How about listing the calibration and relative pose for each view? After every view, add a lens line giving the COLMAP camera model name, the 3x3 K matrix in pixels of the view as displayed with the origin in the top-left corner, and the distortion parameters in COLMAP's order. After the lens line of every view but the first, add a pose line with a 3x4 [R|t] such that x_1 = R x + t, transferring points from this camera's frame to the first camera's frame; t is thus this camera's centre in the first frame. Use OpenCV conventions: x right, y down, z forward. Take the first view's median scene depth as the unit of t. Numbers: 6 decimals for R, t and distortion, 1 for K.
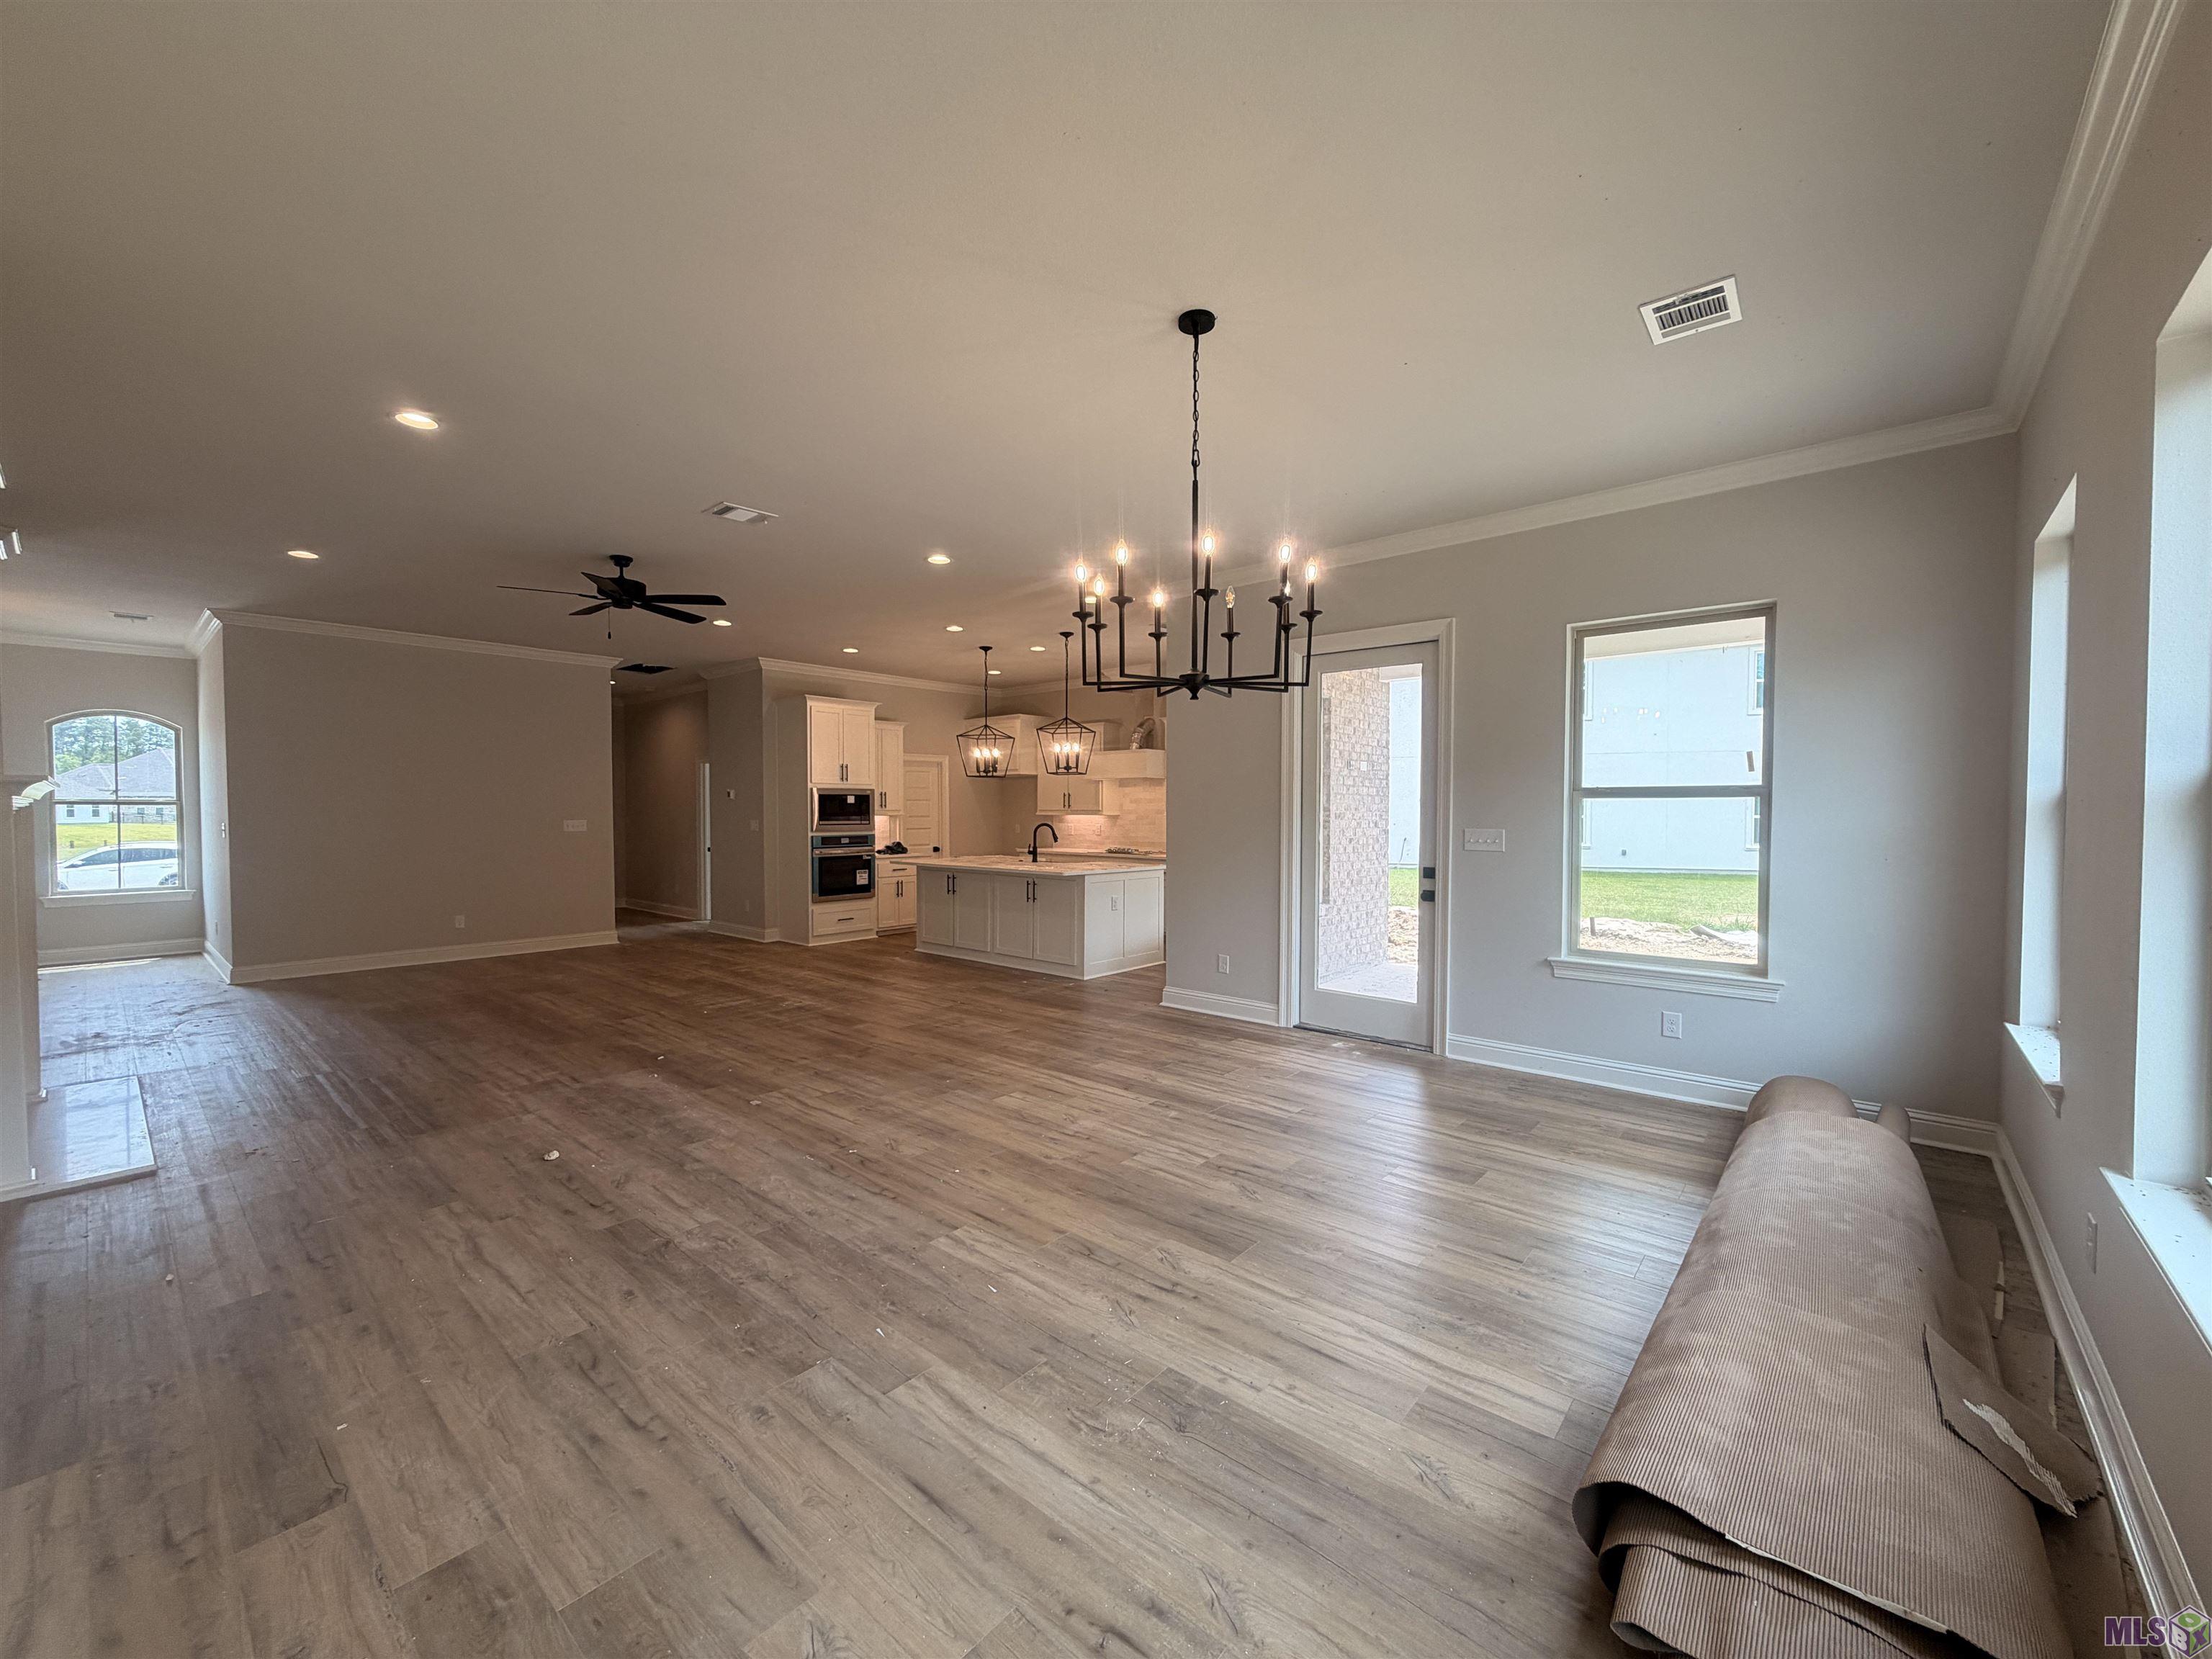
lens RADIAL K [[875.1, 0, 1106.0], [0, 875.1, 829.5], [0, 0, 1]] dist [-0.001595, -0.000272]
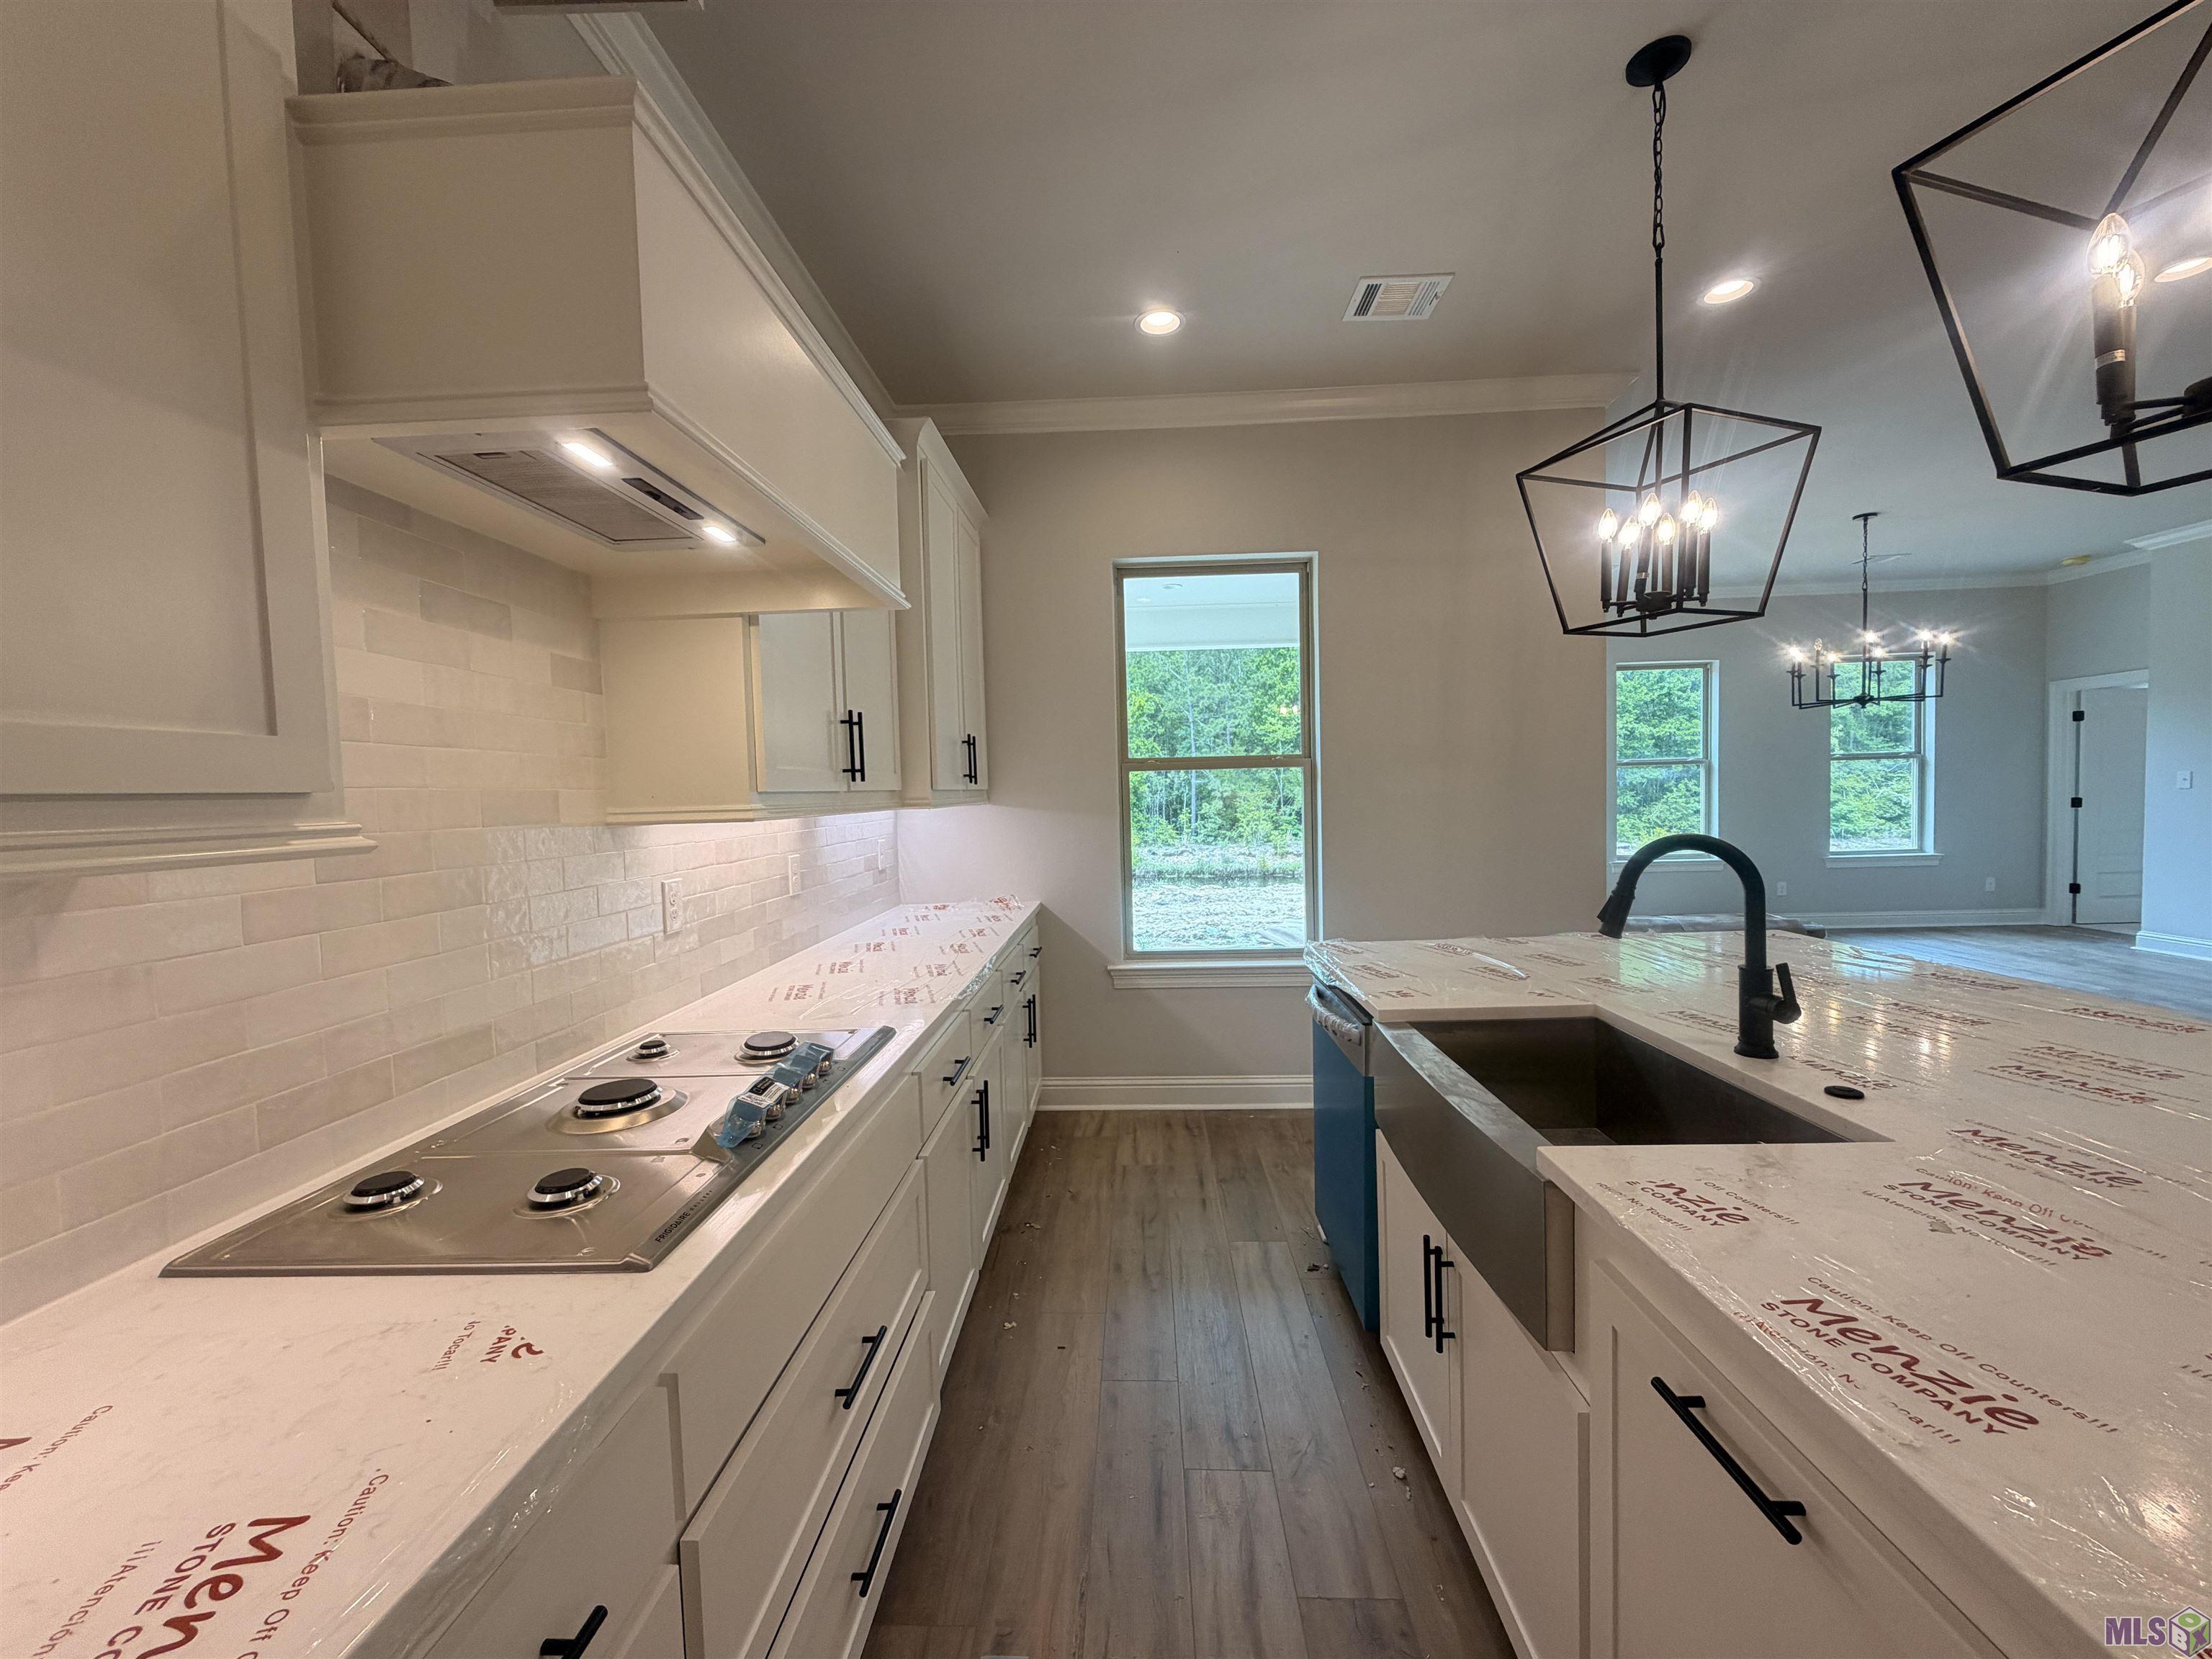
lens RADIAL K [[875.1, 0, 1106.0], [0, 875.1, 829.5], [0, 0, 1]] dist [-0.001595, -0.000272]
pose [[-0.615665, -0.016839, 0.787828, -0.126697], [0.047829, 0.997130, 0.058690, -0.022815], [-0.786555, 0.073814, -0.613092, 1.122485]]
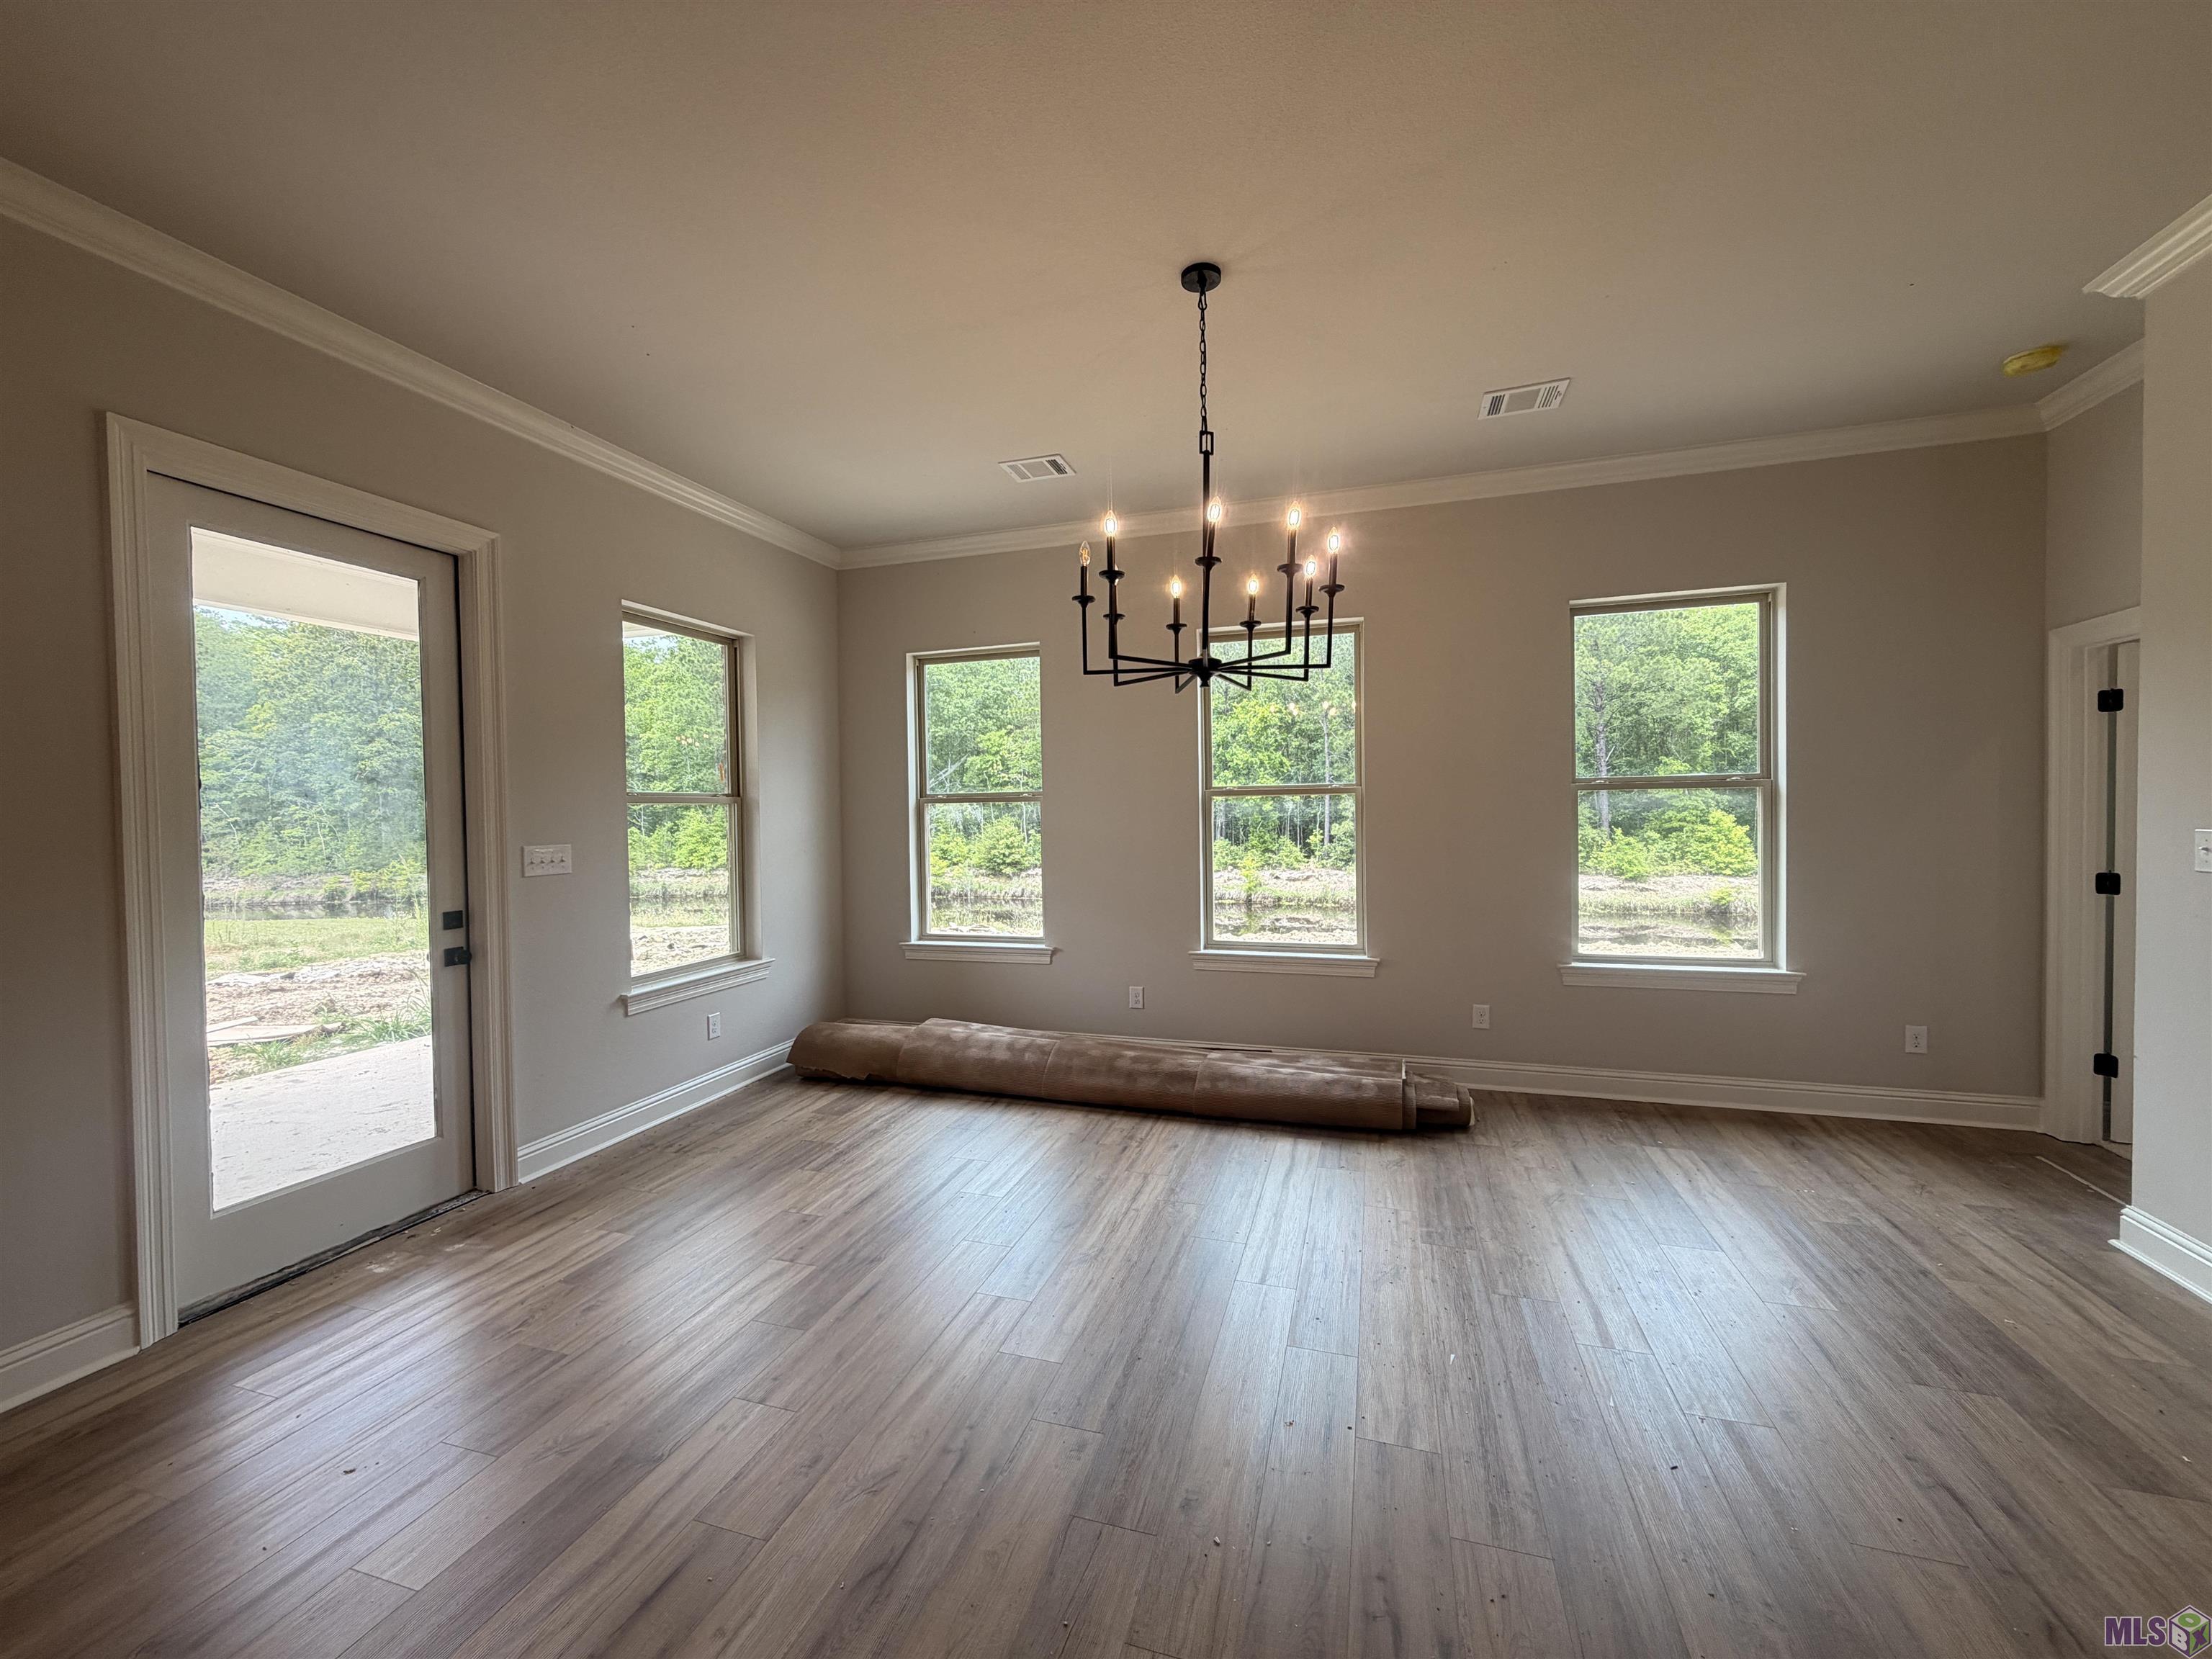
lens RADIAL K [[869.0, 0, 1106.0], [0, 869.0, 829.5], [0, 0, 1]] dist [0.001128, -0.000218]
pose [[-0.392877, -0.012867, 0.919501, -0.220366], [0.038784, 0.998781, 0.030548, -0.009104], [-0.918773, 0.047663, -0.391899, 0.460292]]
